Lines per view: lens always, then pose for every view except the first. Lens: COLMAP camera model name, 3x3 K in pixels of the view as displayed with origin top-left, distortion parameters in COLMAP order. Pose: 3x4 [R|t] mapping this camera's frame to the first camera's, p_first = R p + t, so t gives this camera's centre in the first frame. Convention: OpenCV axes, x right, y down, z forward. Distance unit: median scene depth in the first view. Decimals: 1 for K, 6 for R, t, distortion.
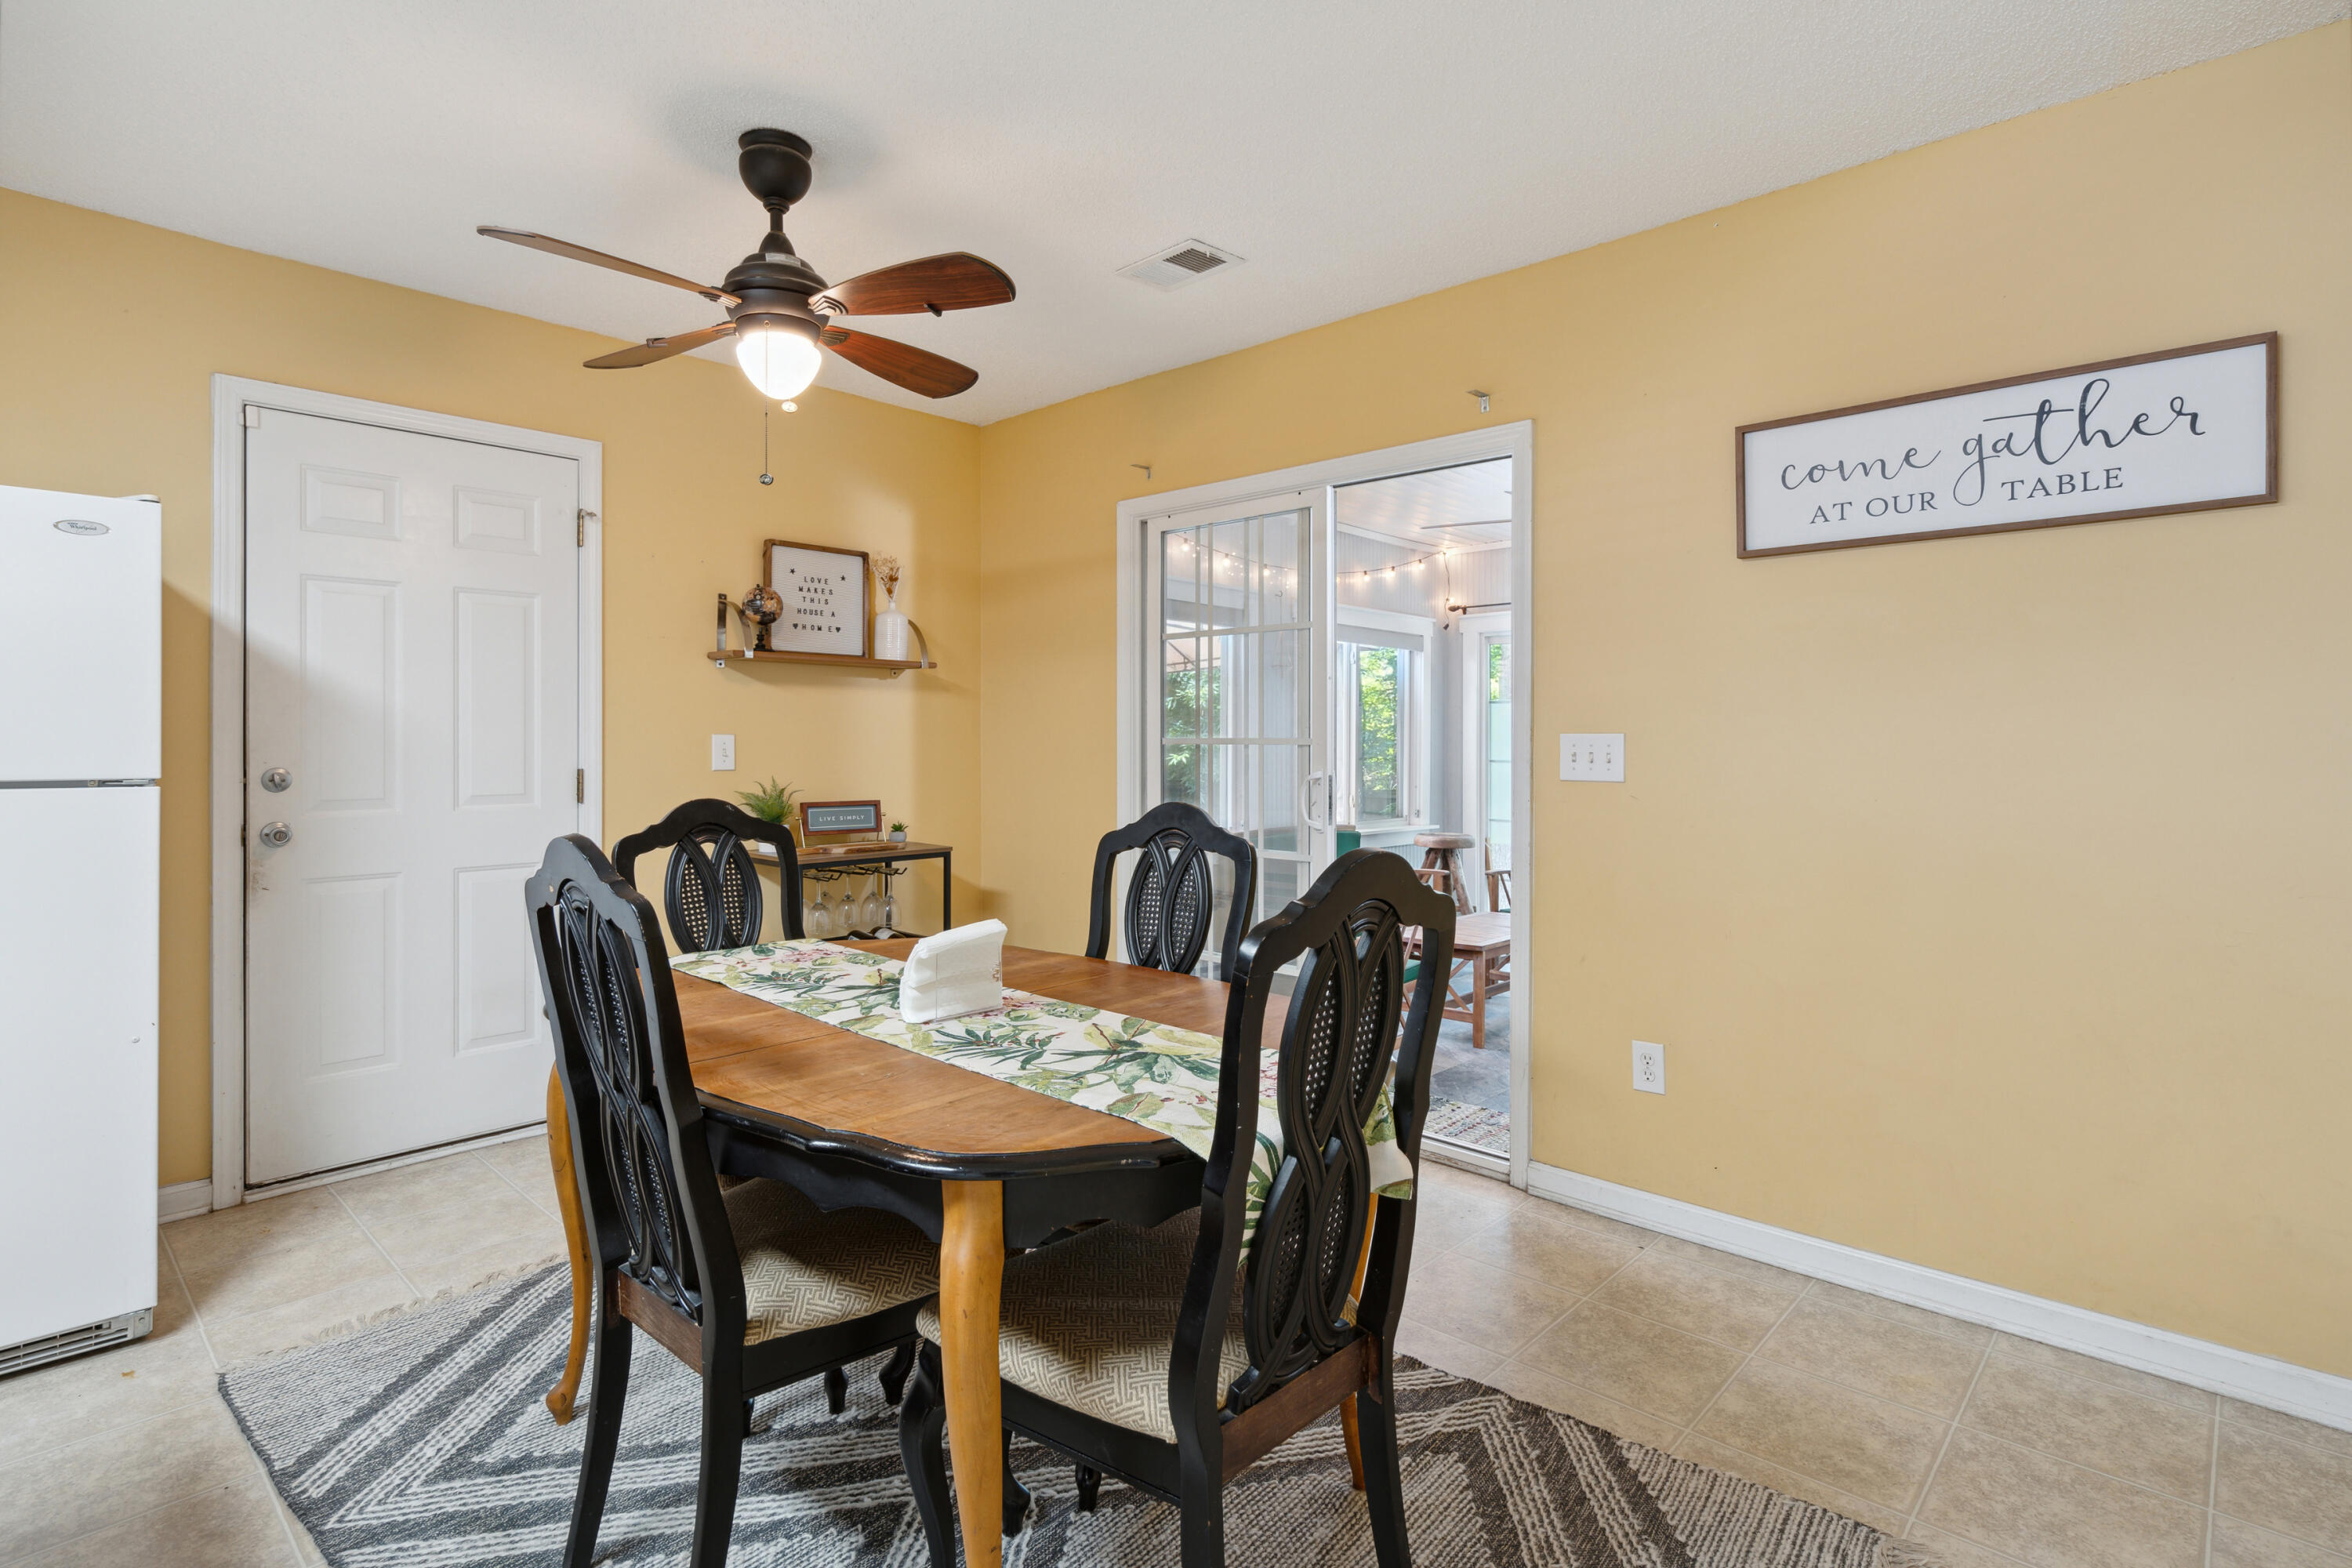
lens RADIAL K [[1119.5, 0, 1181.8], [0, 1119.5, 765.8], [0, 0, 1]] dist [0.003030, -0.000356]
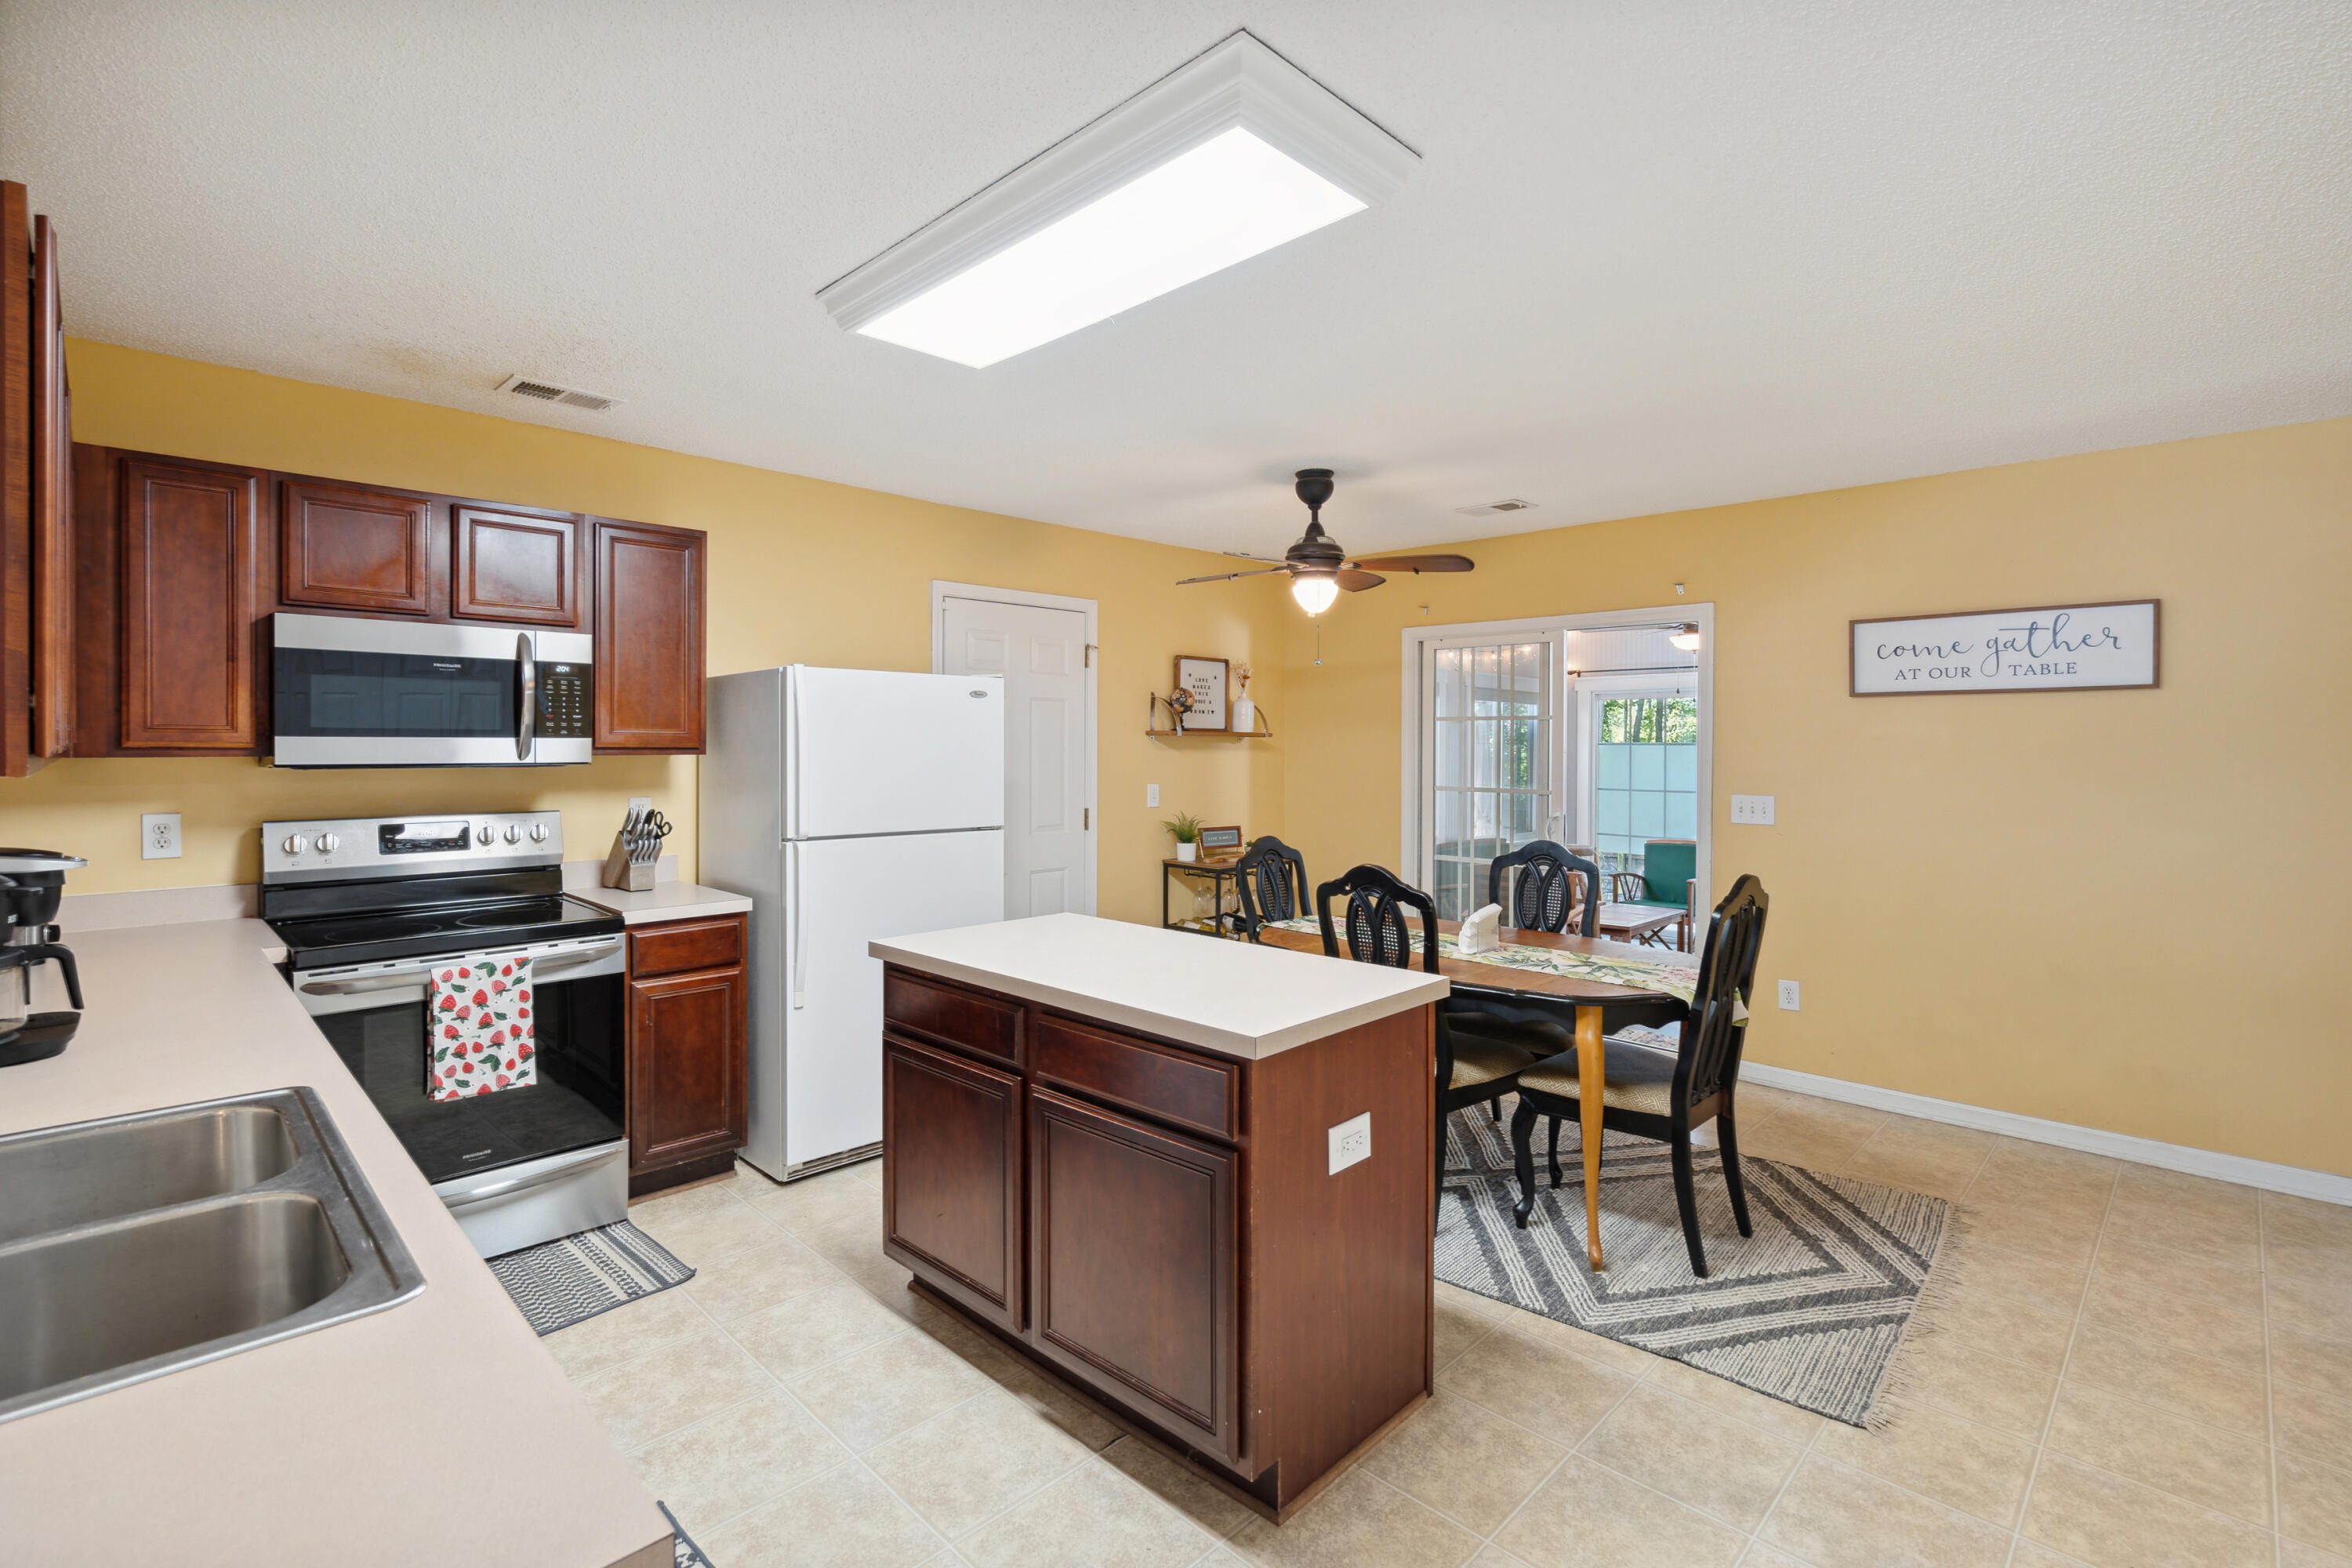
lens RADIAL K [[1072.3, 0, 1156.2], [0, 1072.3, 770.9], [0, 0, 1]] dist [0.002139, -0.000269]
pose [[0.999671, 0.004379, -0.025285, -0.576703], [-0.004199, 0.999966, 0.007153, -0.087710], [0.025316, -0.007045, 0.999655, -0.738108]]
